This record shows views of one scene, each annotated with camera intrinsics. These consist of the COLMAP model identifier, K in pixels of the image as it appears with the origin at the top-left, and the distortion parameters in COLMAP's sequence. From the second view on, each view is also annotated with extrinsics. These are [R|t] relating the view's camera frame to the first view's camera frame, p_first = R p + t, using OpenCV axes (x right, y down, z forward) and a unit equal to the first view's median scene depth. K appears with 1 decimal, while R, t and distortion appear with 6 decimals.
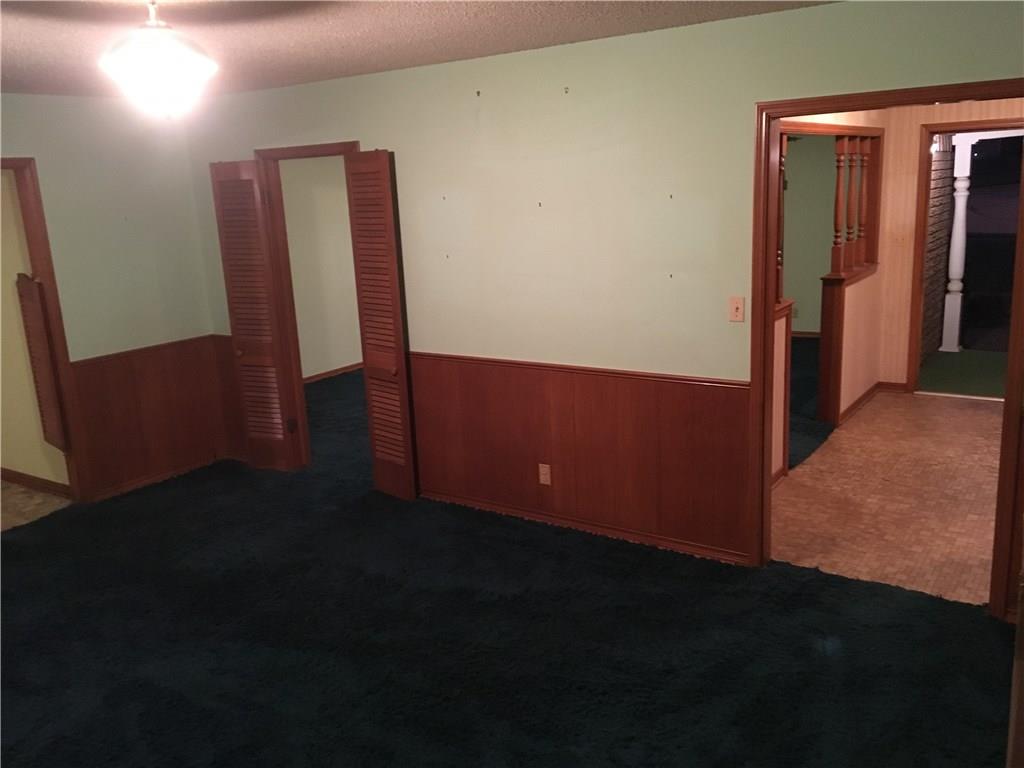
lens RADIAL K [[858.8, 0, 506.8], [0, 858.8, 388.4], [0, 0, 1]] dist [0.055742, -0.083092]
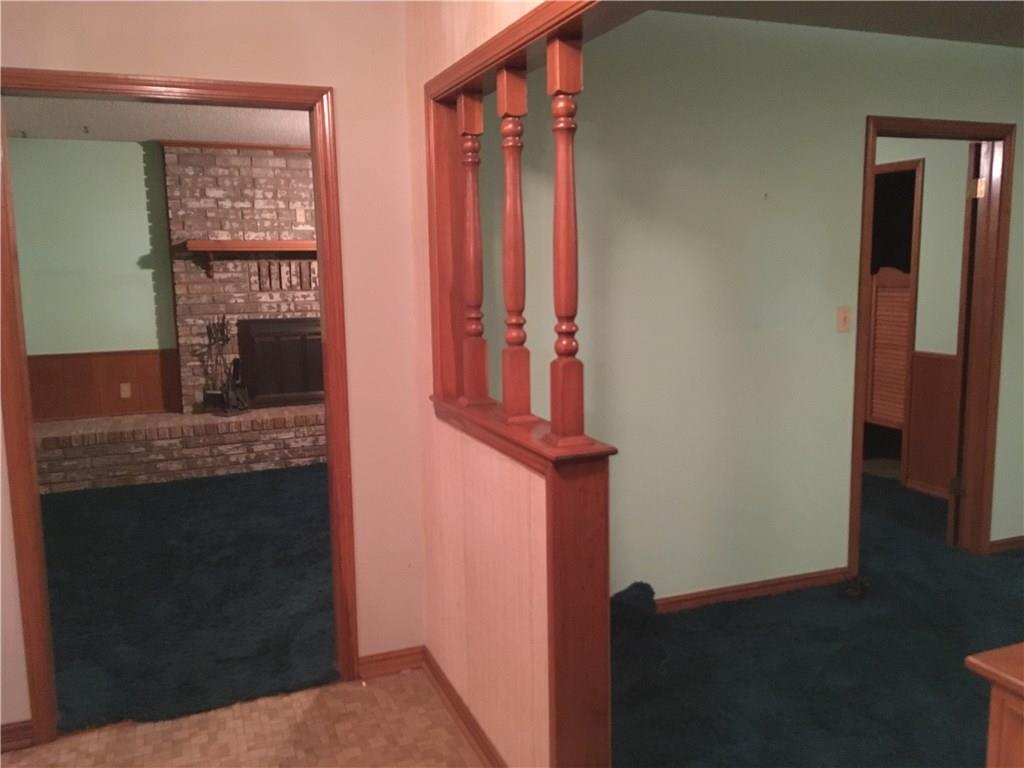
lens RADIAL K [[858.8, 0, 517.6], [0, 858.8, 383.6], [0, 0, 1]] dist [0.055742, -0.083092]
pose [[-0.542255, 0.161273, -0.824591, 0.076572], [-0.165356, 0.941729, 0.292922, -0.028092], [0.823782, 0.295189, -0.483990, 0.134464]]
